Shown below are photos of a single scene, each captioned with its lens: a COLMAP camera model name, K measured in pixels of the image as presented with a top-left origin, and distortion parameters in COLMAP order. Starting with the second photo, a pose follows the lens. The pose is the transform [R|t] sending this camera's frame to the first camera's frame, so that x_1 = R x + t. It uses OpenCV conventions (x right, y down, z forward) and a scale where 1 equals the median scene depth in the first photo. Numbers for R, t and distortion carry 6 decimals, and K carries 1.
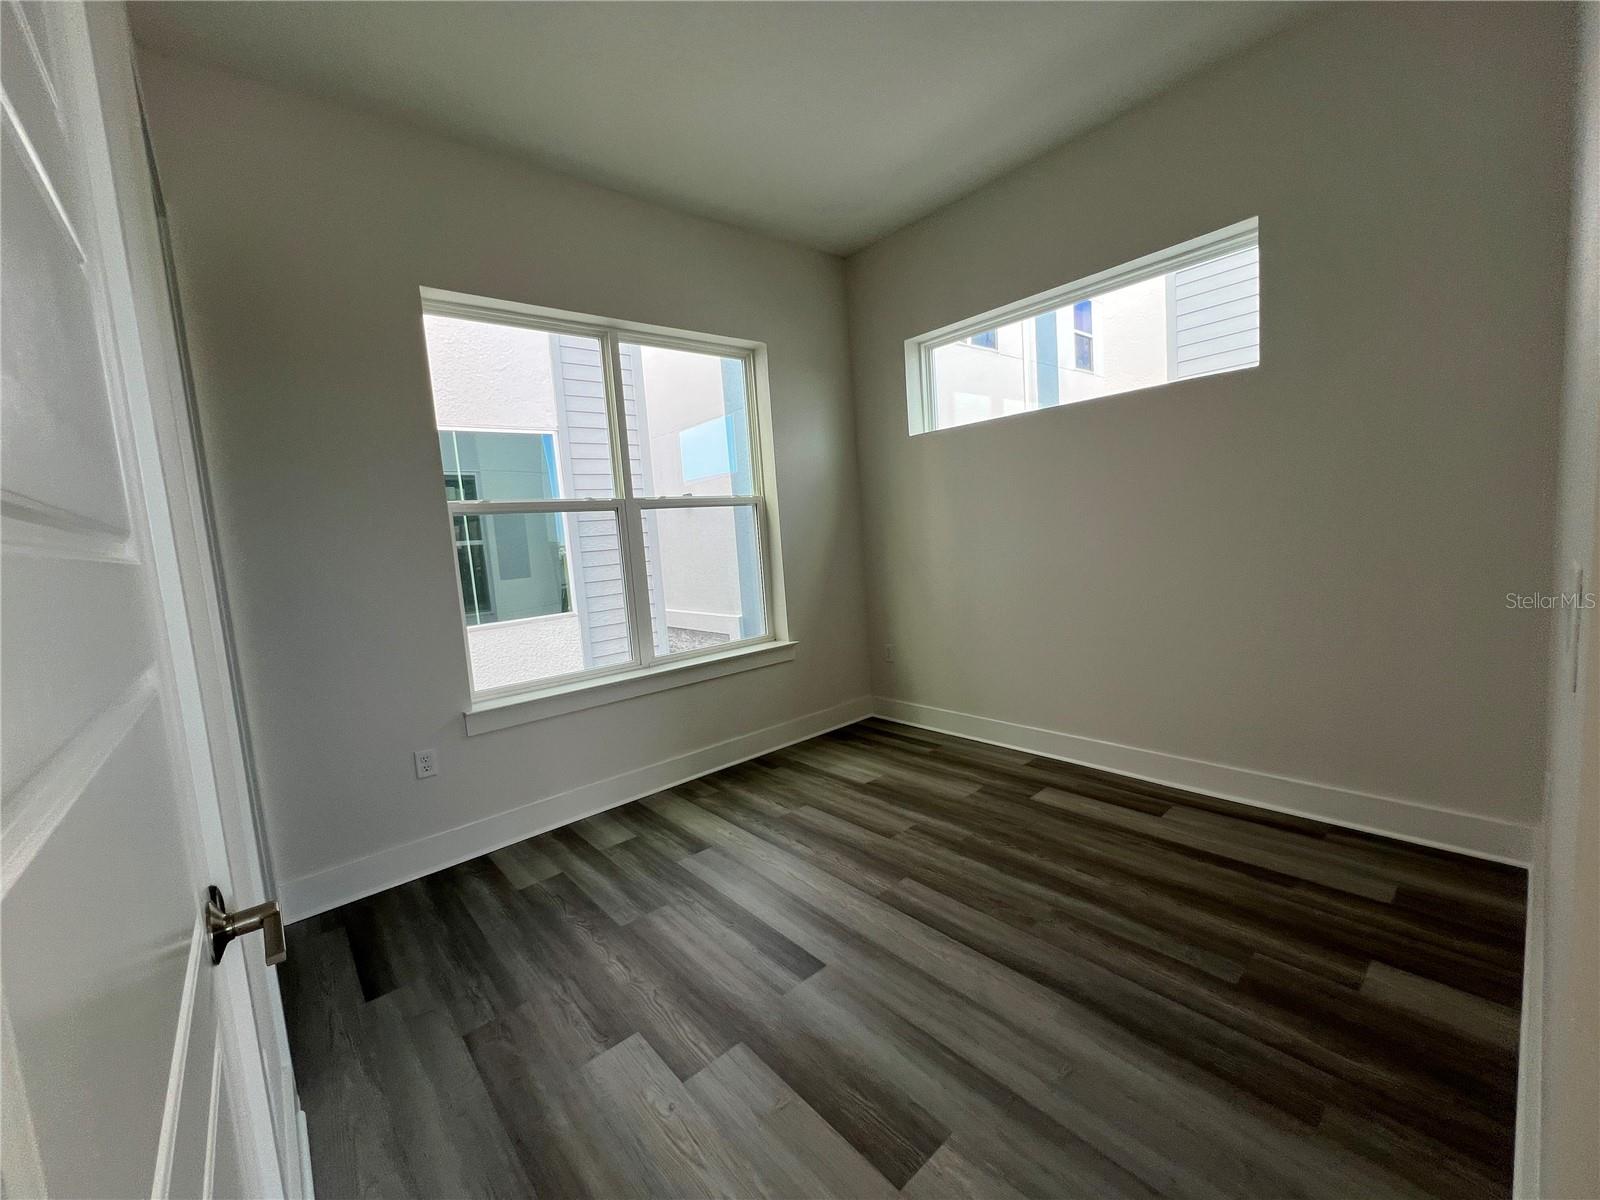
lens RADIAL K [[641.5, 0, 797.7], [0, 641.5, 597.2], [0, 0, 1]] dist [-0.000963, -0.000212]
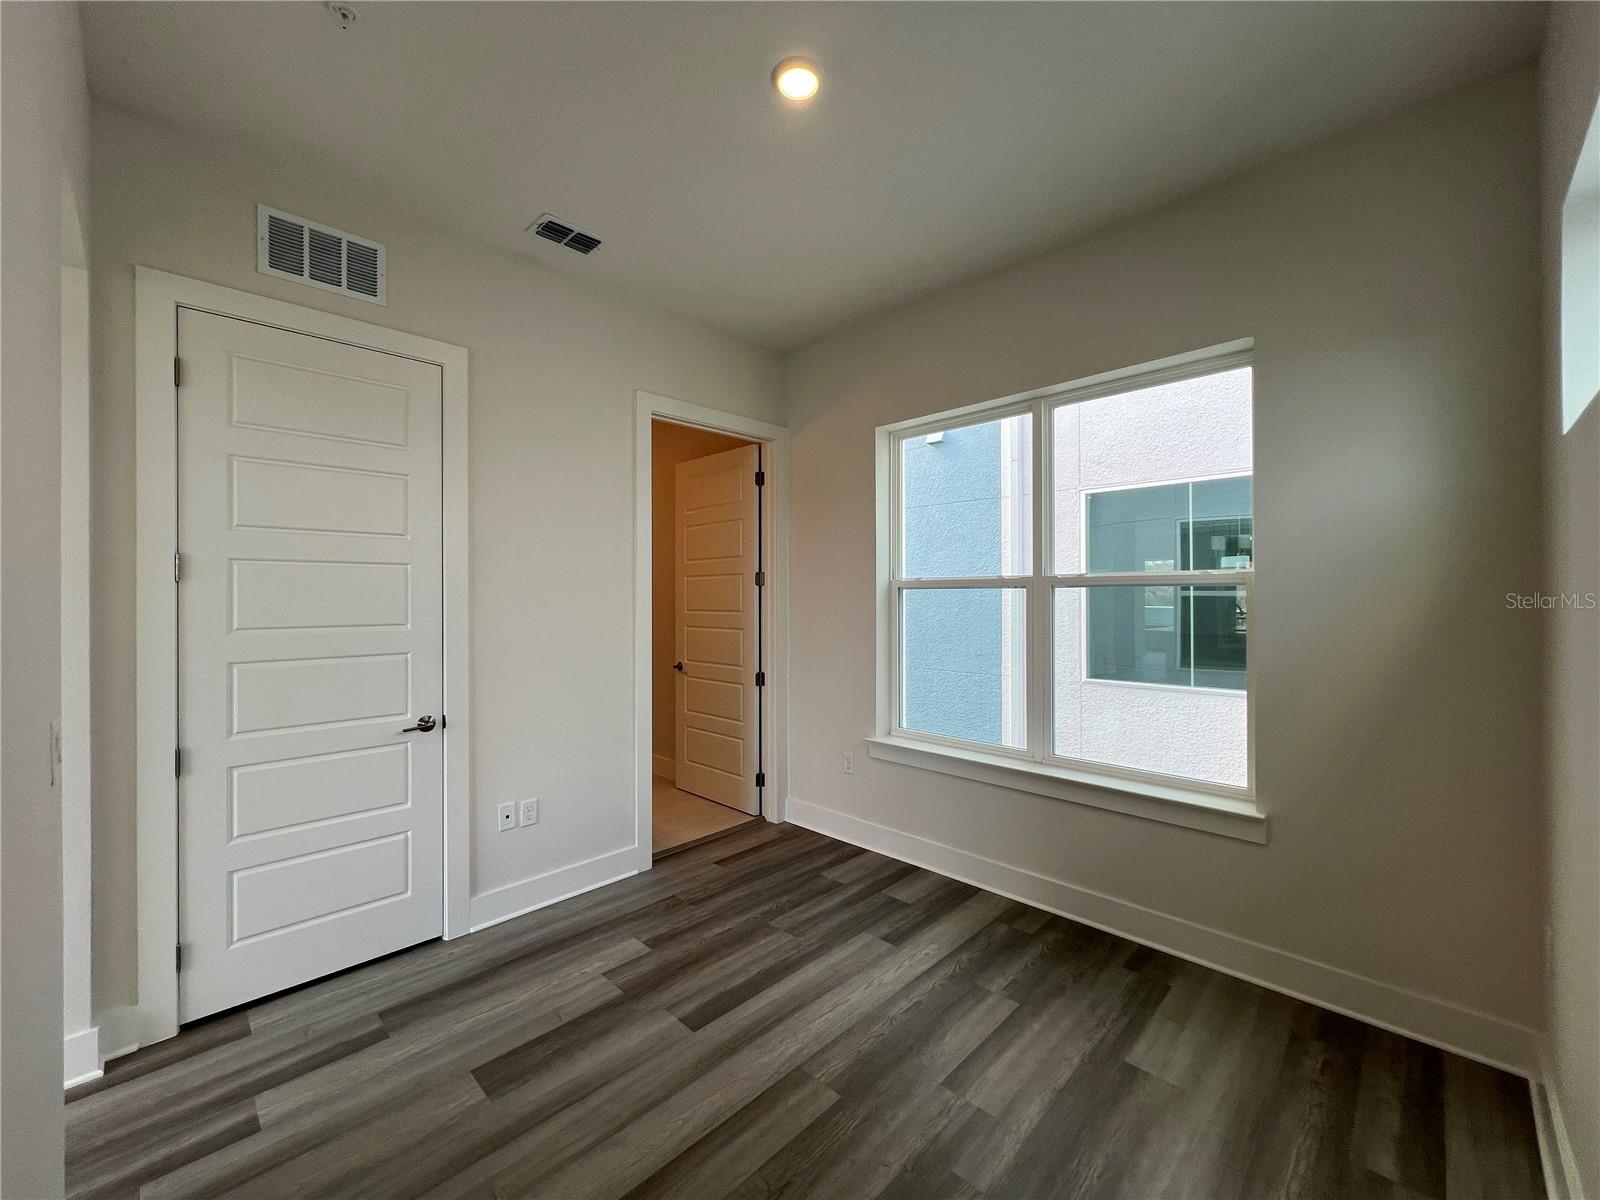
lens RADIAL K [[641.5, 0, 796.0], [0, 641.5, 597.6], [0, 0, 1]] dist [-0.000963, -0.000212]
pose [[0.078713, 0.074800, -0.994087, 0.786491], [-0.102995, 0.992455, 0.066522, -0.186036], [0.991563, 0.097150, 0.085823, 0.720602]]
